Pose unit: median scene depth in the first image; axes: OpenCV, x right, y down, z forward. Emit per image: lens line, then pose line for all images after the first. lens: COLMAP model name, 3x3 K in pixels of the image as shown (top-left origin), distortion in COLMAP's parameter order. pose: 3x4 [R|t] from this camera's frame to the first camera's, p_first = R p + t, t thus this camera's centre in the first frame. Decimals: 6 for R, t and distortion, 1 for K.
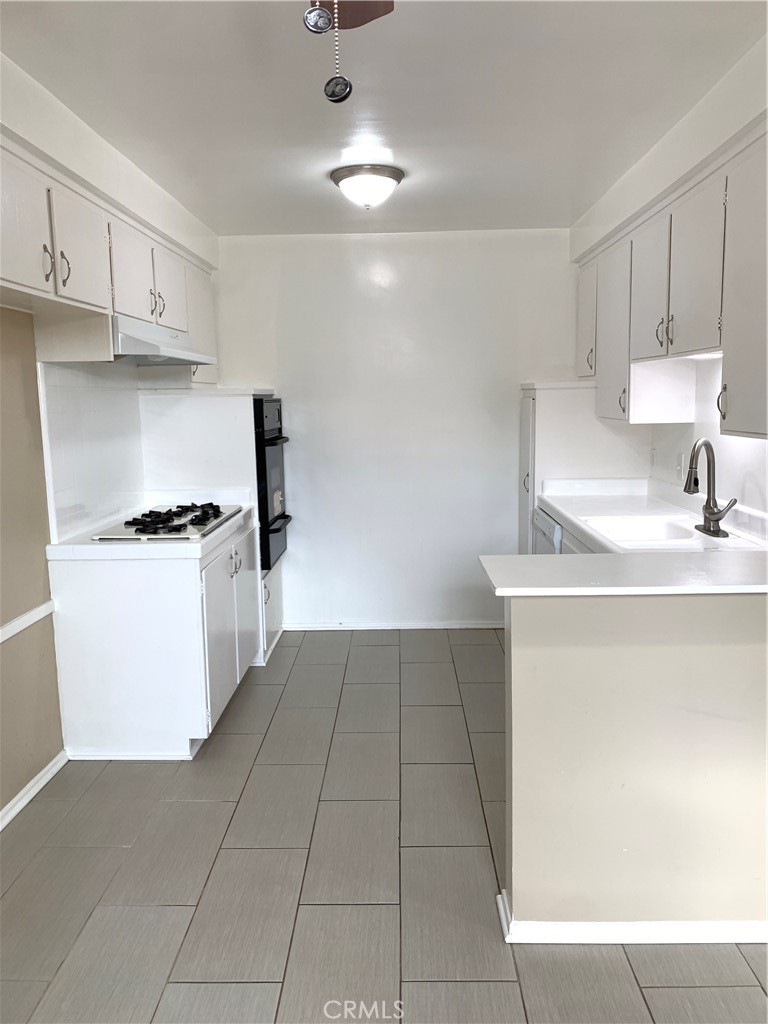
lens RADIAL K [[788.4, 0, 394.7], [0, 788.4, 503.4], [0, 0, 1]] dist [0.065944, -0.072035]
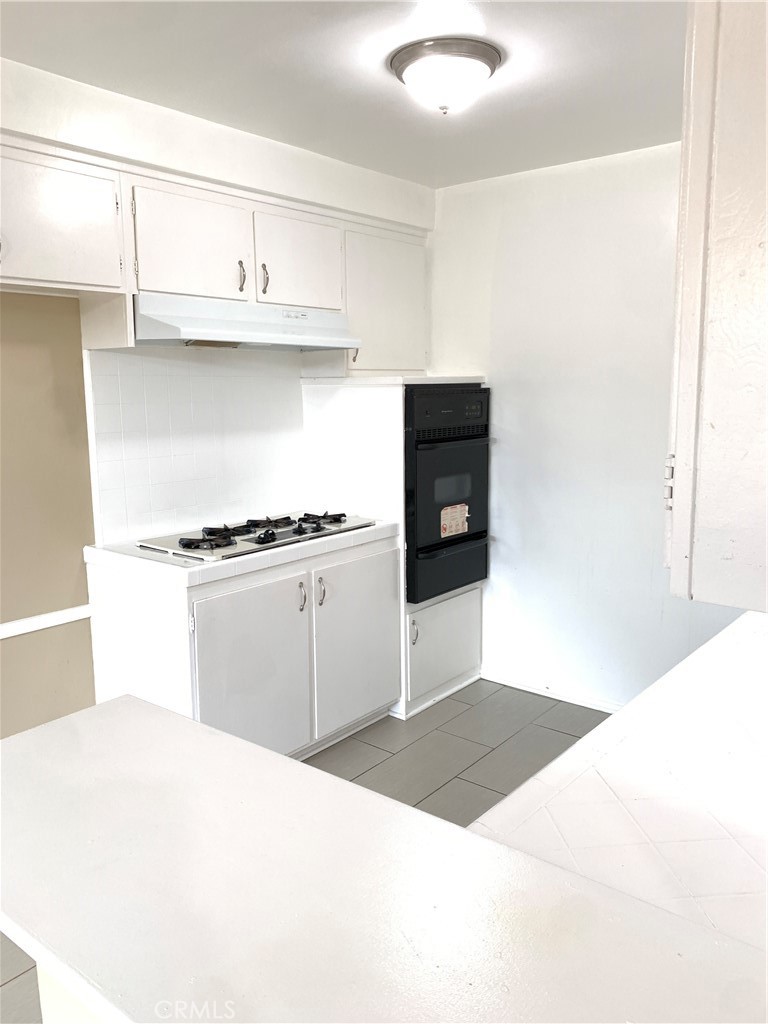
lens RADIAL K [[788.4, 0, 394.7], [0, 788.4, 503.4], [0, 0, 1]] dist [0.065944, -0.072035]
pose [[0.787294, 0.100906, -0.608265, 0.312586], [-0.086168, 0.994843, 0.053507, -0.060105], [0.610527, 0.010287, 0.791929, 0.365420]]
